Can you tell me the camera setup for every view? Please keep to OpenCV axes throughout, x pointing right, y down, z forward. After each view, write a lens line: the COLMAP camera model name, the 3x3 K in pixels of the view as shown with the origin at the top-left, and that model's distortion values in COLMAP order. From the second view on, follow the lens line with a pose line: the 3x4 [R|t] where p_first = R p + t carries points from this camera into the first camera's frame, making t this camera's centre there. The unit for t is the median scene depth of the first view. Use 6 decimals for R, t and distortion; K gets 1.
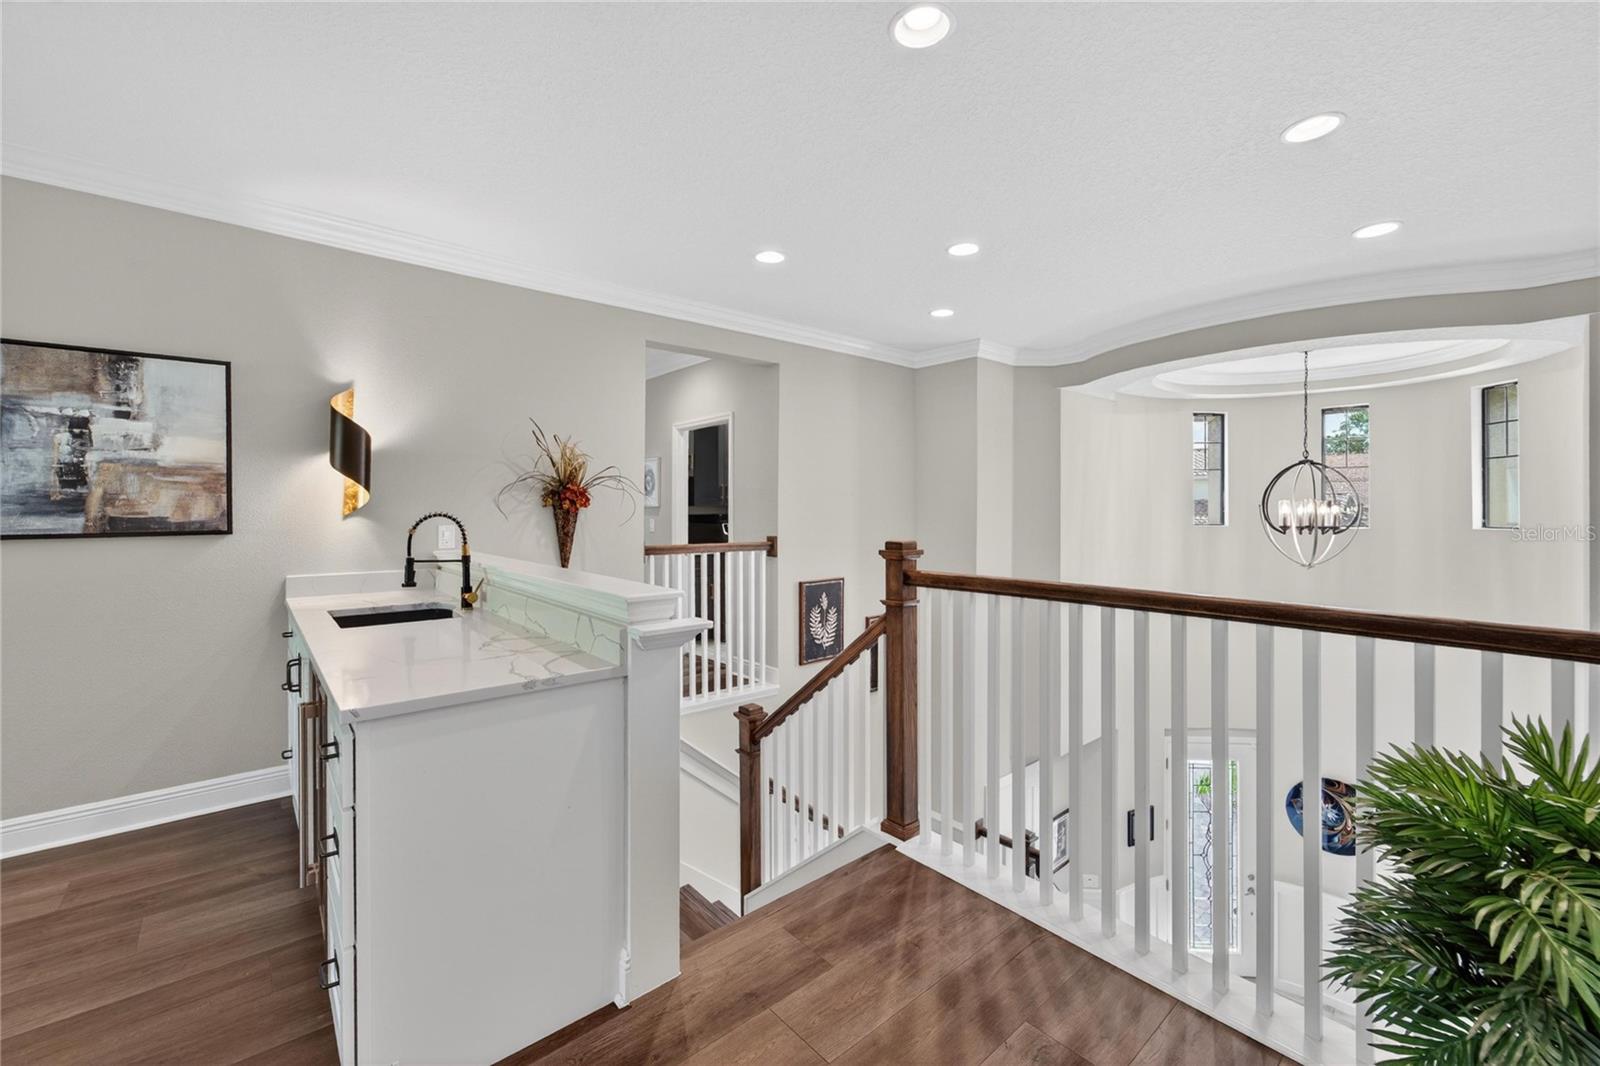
lens RADIAL K [[664.1, 0, 795.1], [0, 664.1, 505.2], [0, 0, 1]] dist [-0.001968, 0.000040]
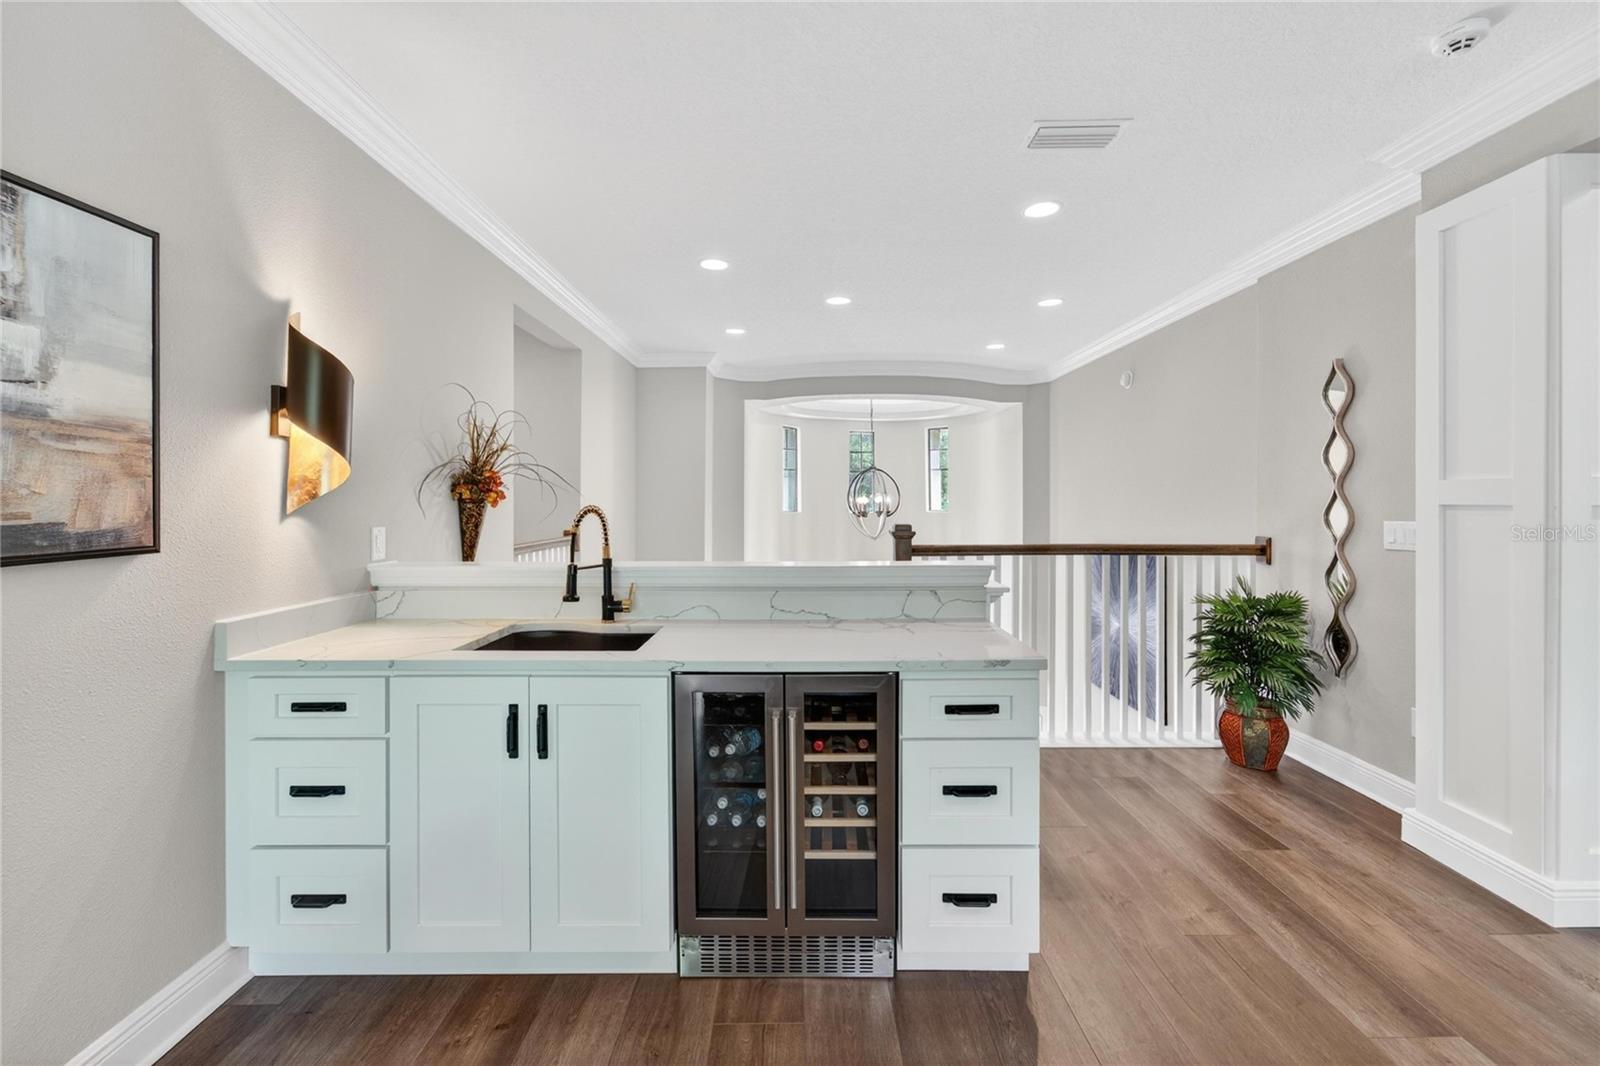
lens RADIAL K [[664.1, 0, 790.3], [0, 664.1, 503.9], [0, 0, 1]] dist [-0.001968, 0.000040]
pose [[0.651056, -0.006303, 0.759003, -0.963730], [-0.001190, 0.999956, 0.009324, -0.001539], [-0.759028, -0.006974, 0.651020, 0.267494]]
